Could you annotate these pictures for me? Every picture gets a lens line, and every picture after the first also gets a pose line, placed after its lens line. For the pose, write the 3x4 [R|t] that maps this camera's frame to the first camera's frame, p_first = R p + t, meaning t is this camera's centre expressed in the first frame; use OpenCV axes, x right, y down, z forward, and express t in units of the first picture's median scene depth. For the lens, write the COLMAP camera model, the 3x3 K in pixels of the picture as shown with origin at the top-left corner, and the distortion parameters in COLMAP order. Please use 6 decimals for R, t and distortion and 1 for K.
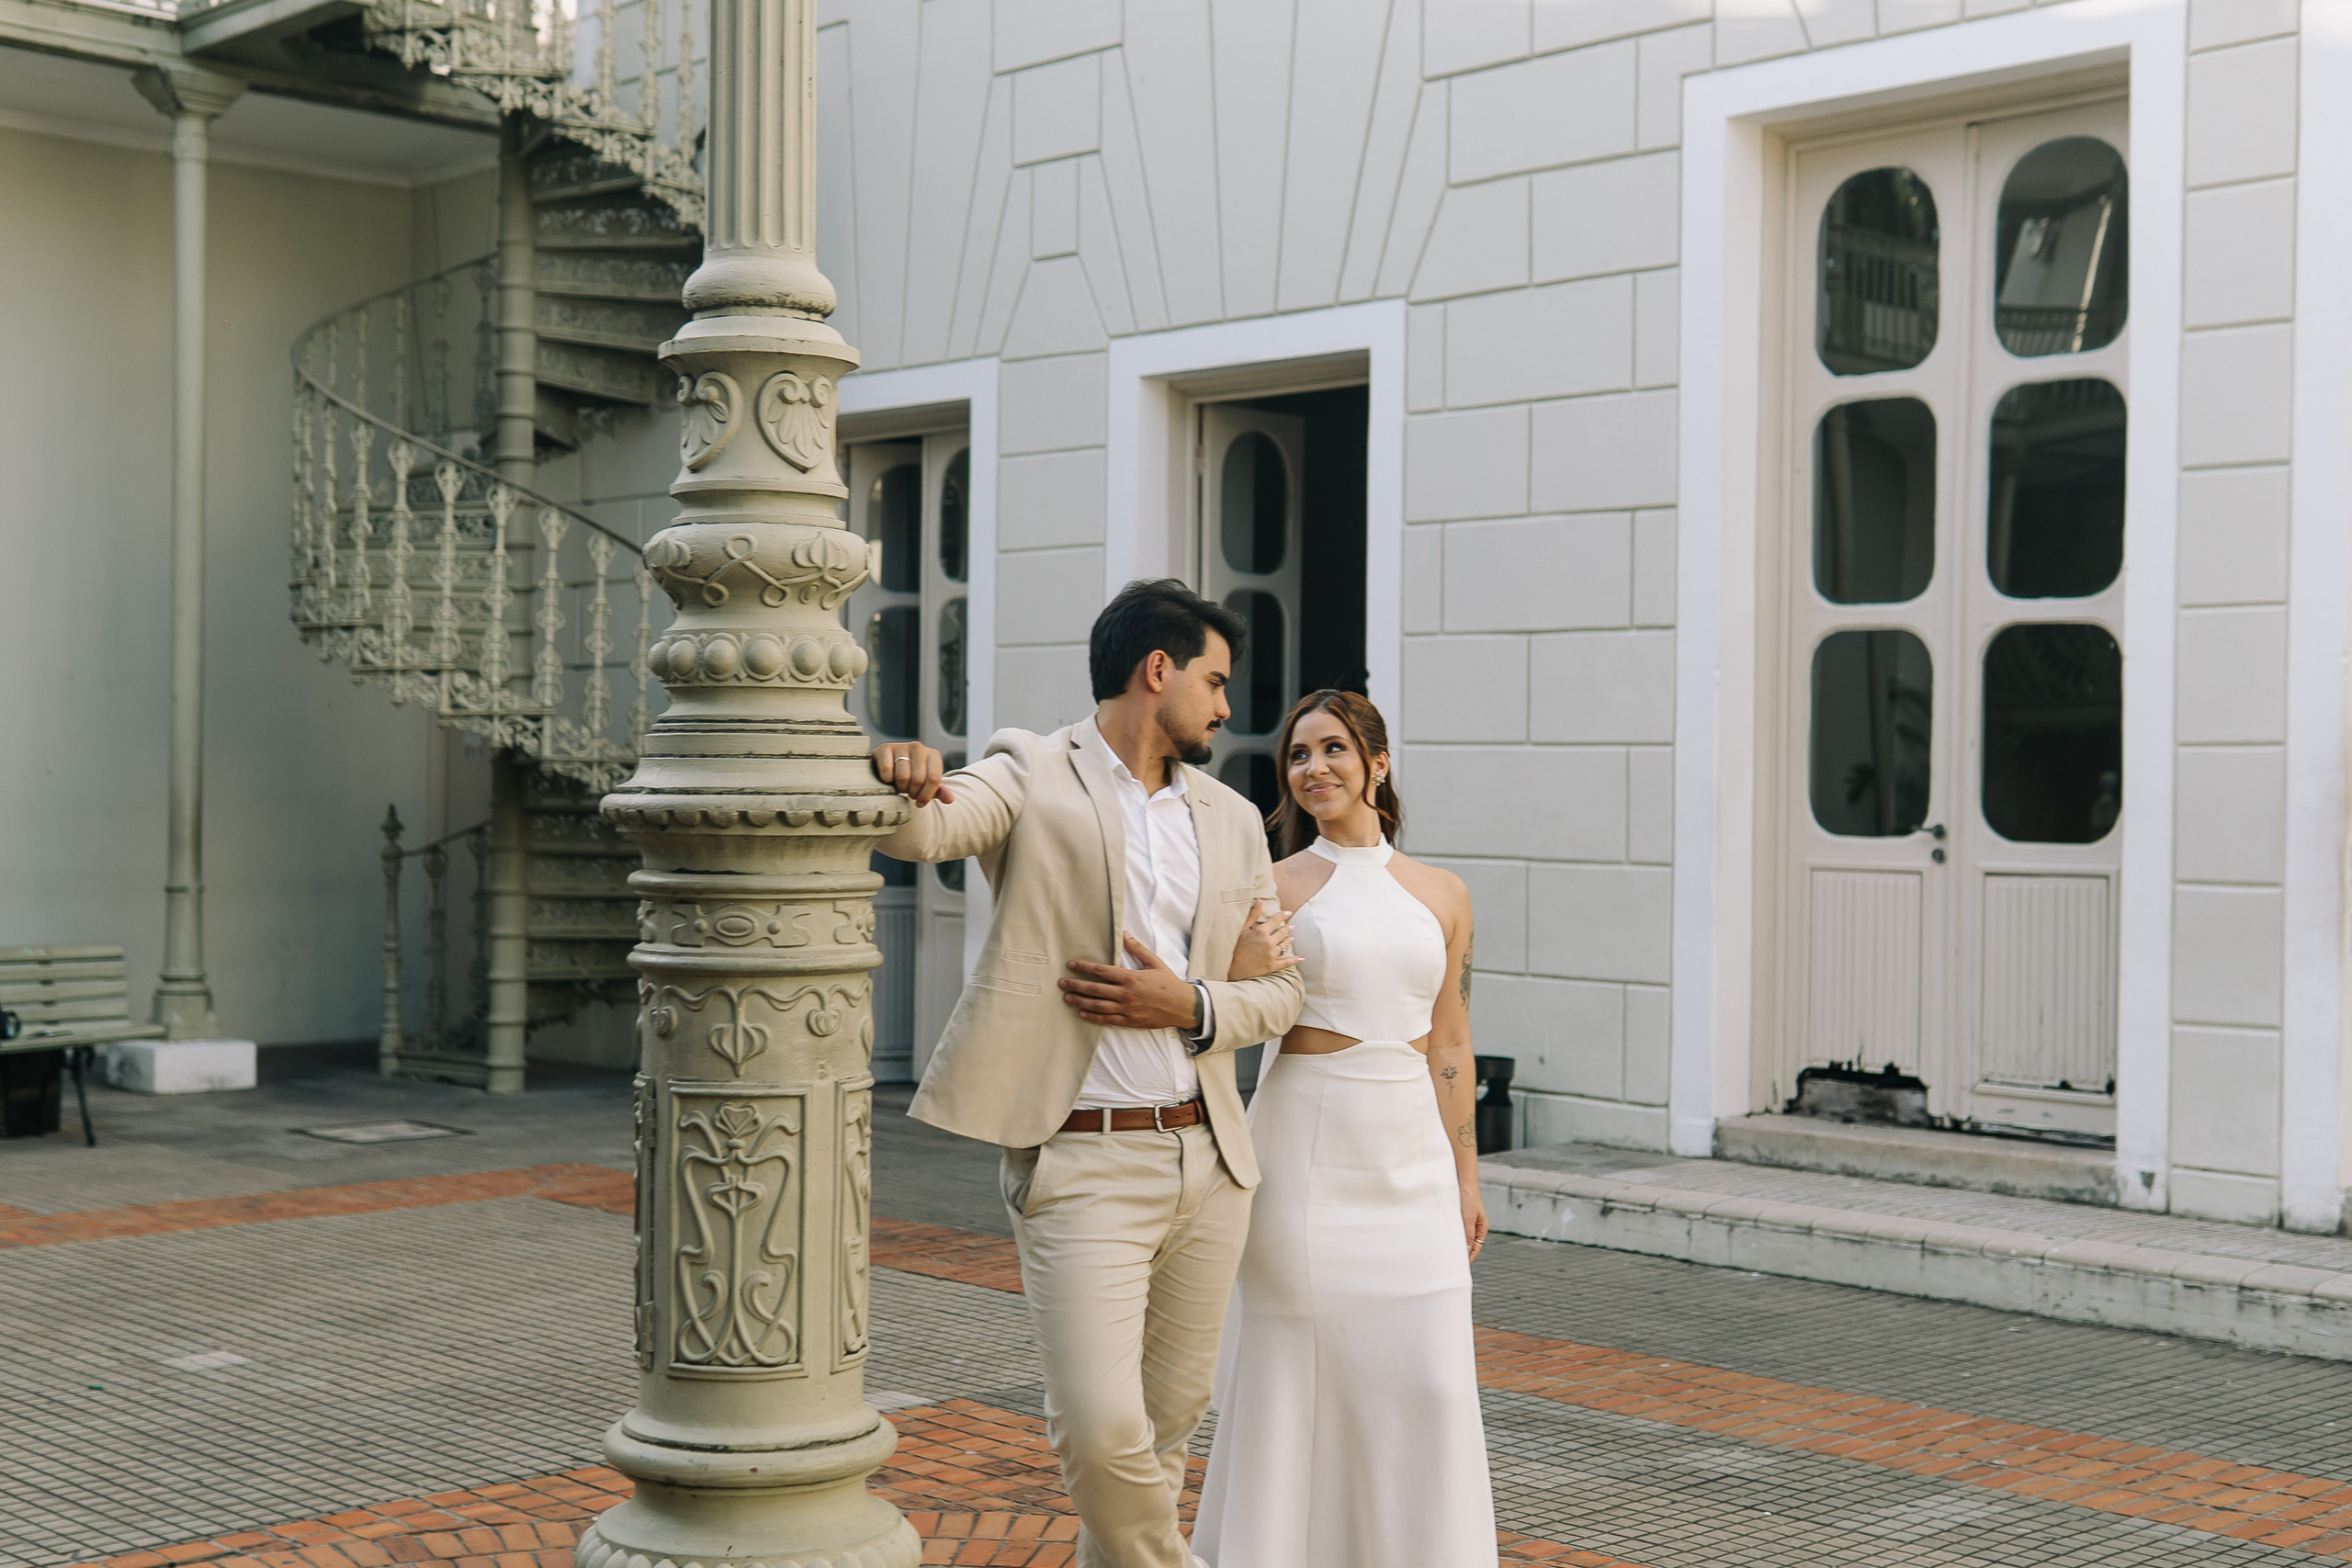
lens RADIAL K [[3043.5, 0, 1181.9], [0, 3043.5, 751.0], [0, 0, 1]] dist [0.013487, 0.068273]
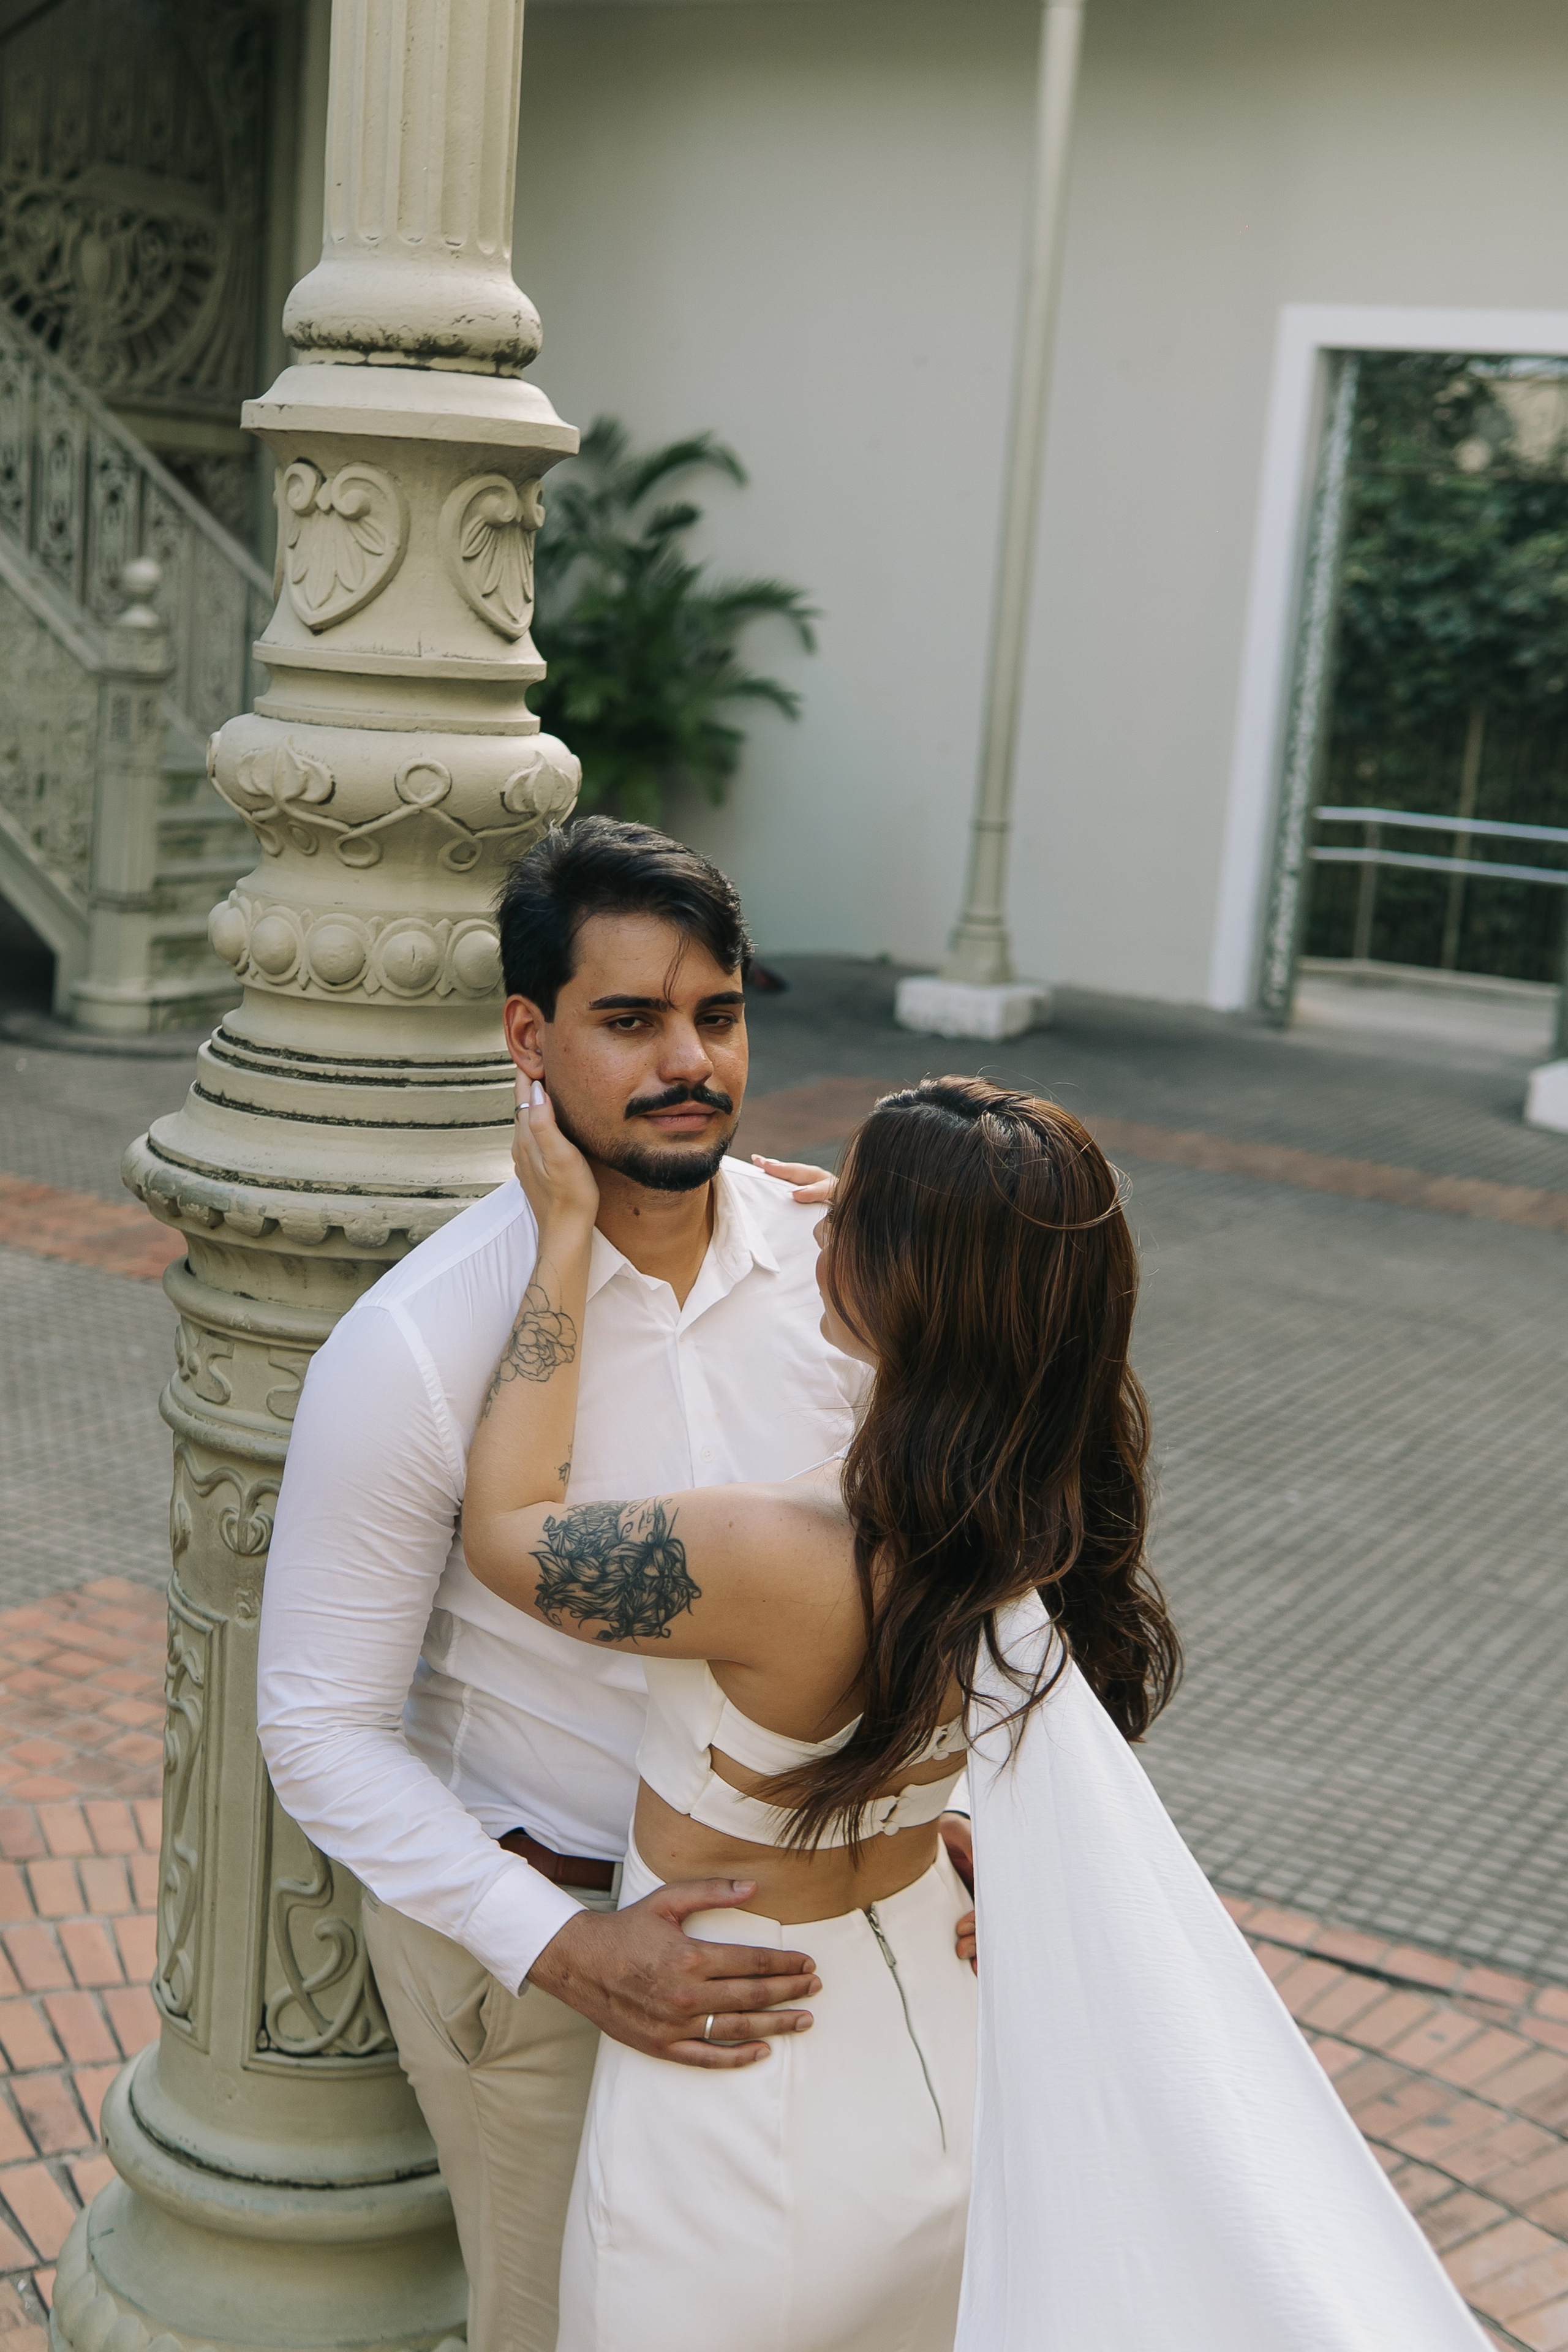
lens RADIAL K [[3128.5, 0, 784.0], [0, 3128.5, 1176.0], [0, 0, 1]] dist [0.013157, 0.192078]
pose [[0.287125, 0.186246, -0.939613, 0.227793], [-0.062336, 0.982470, 0.175692, -0.046227], [0.955863, 0.008126, 0.293701, 0.418129]]
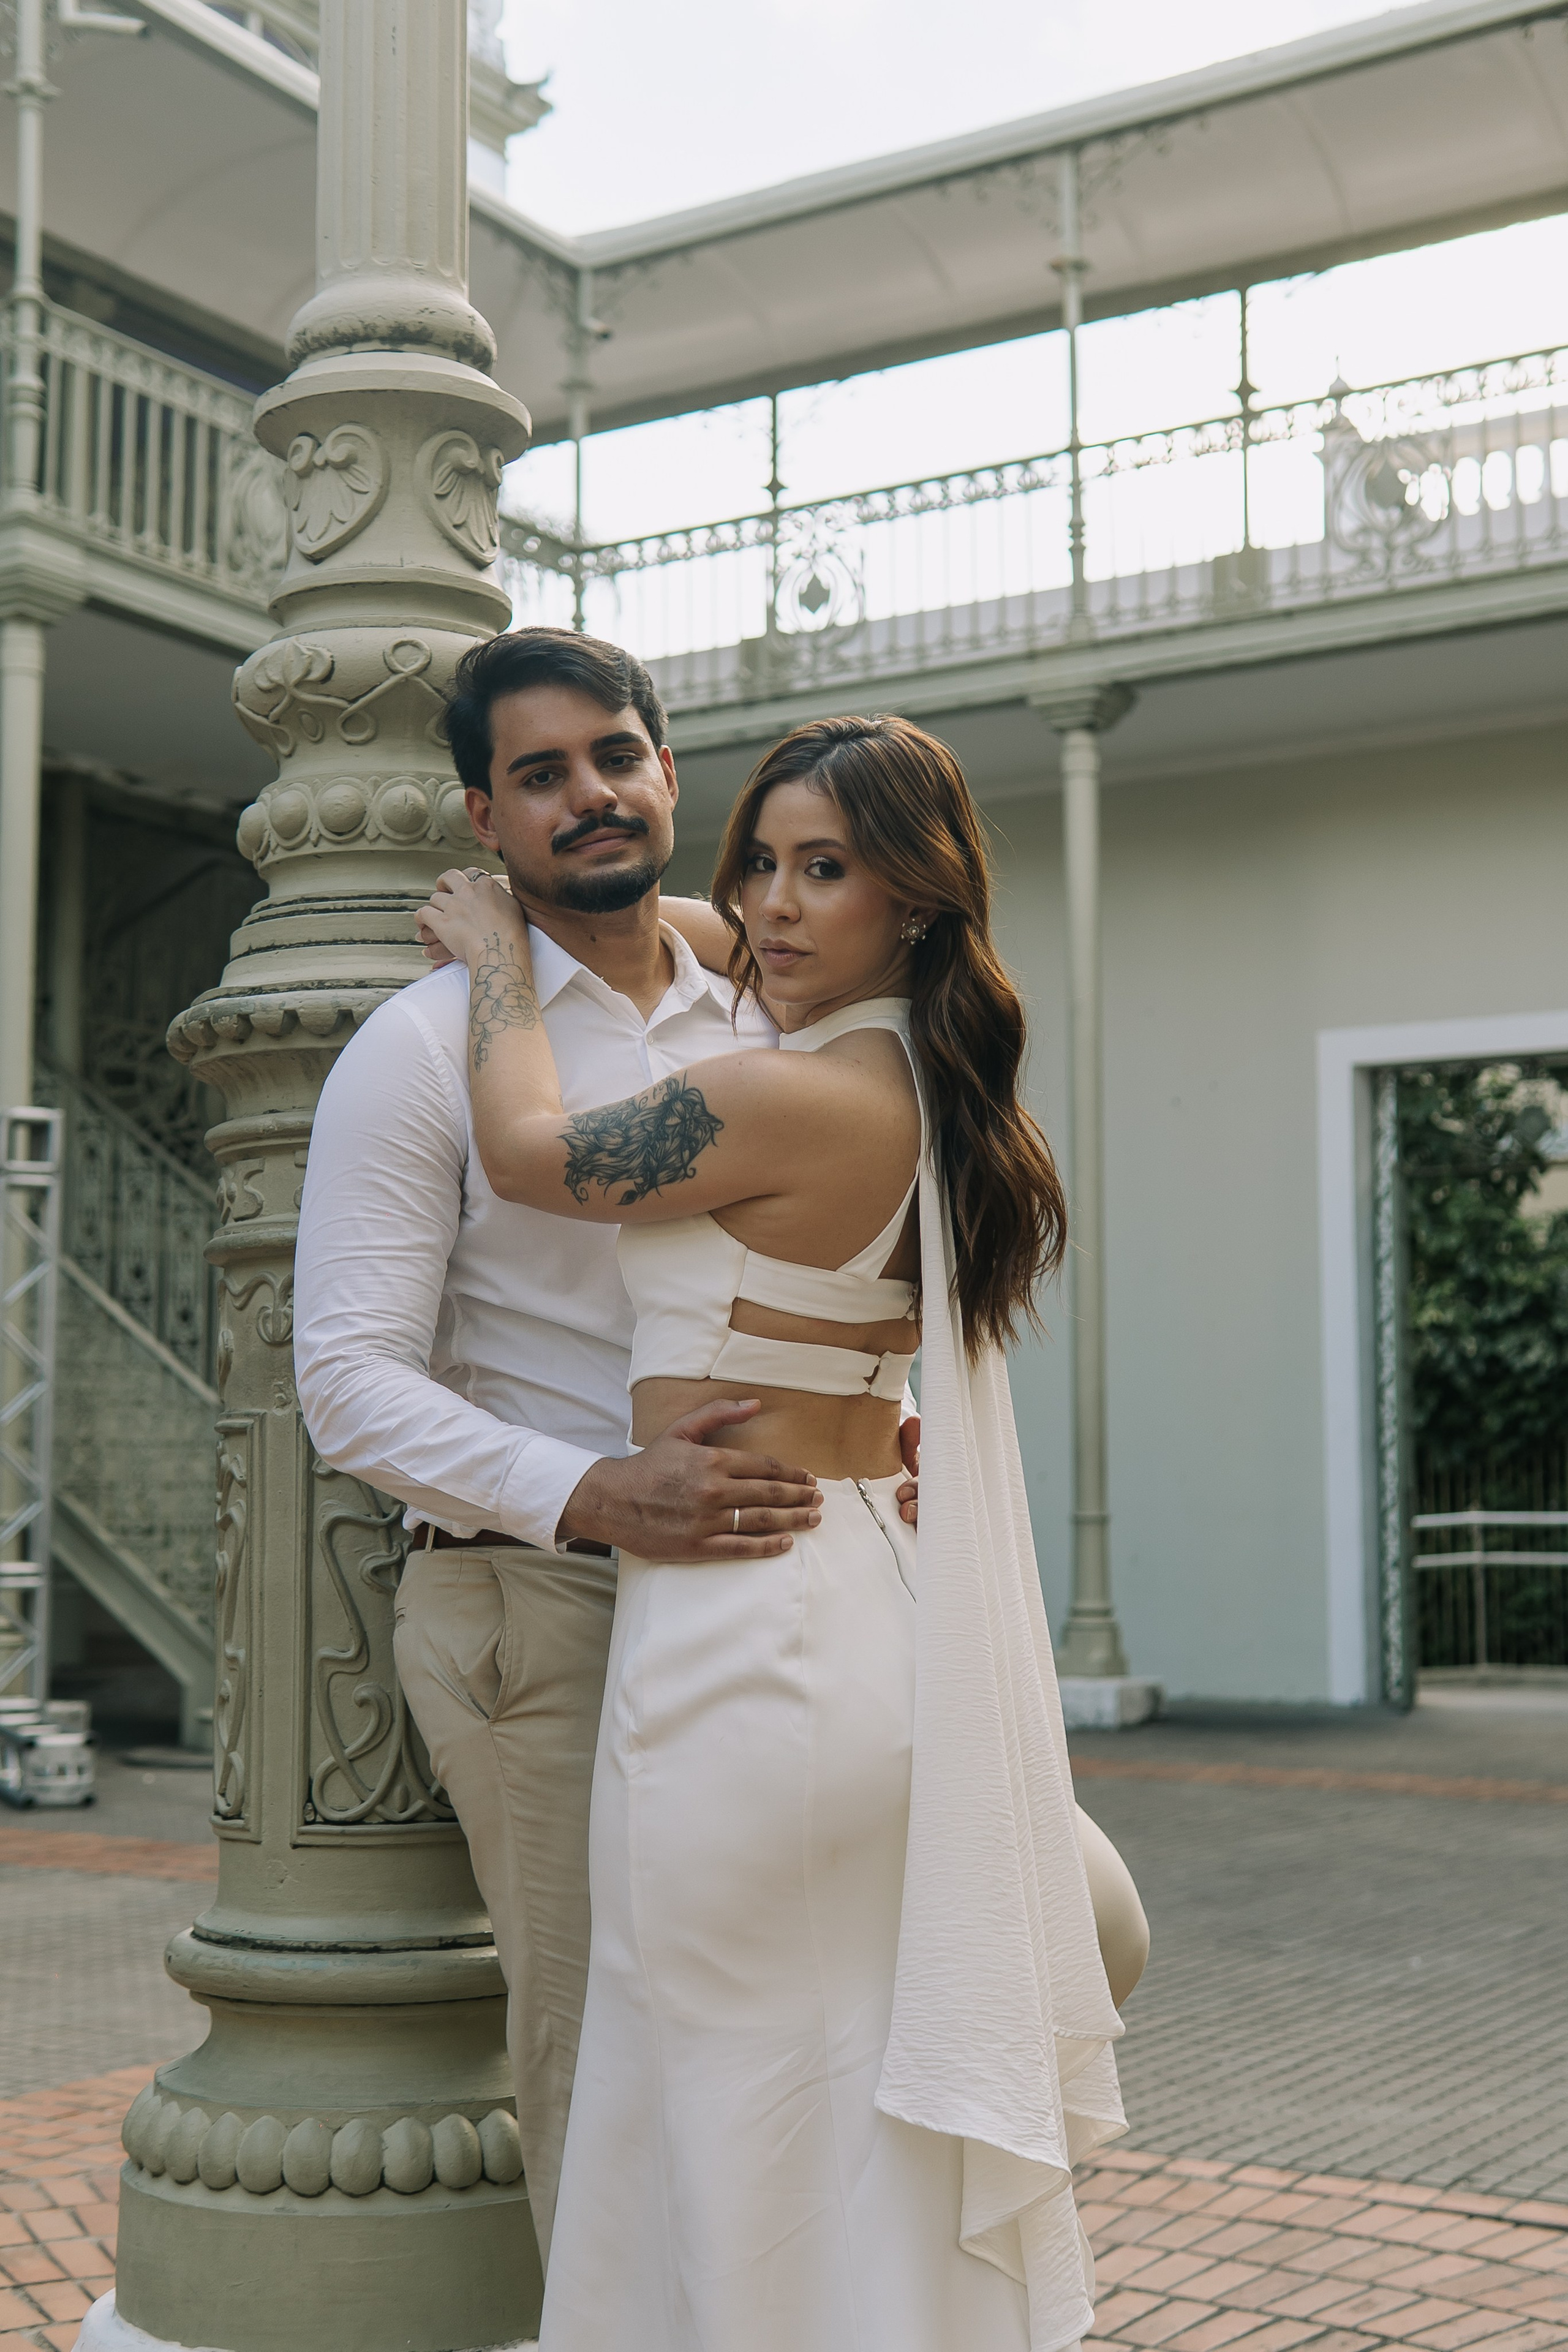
lens RADIAL K [[3105.4, 0, 790.5], [0, 3105.4, 1129.7], [0, 0, 1]] dist [0.011946, 0.114904]
pose [[0.251154, -0.124303, -0.959932, 0.271138], [0.016544, 0.992126, -0.124144, 0.061422], [0.967806, 0.015298, 0.251233, 0.426105]]
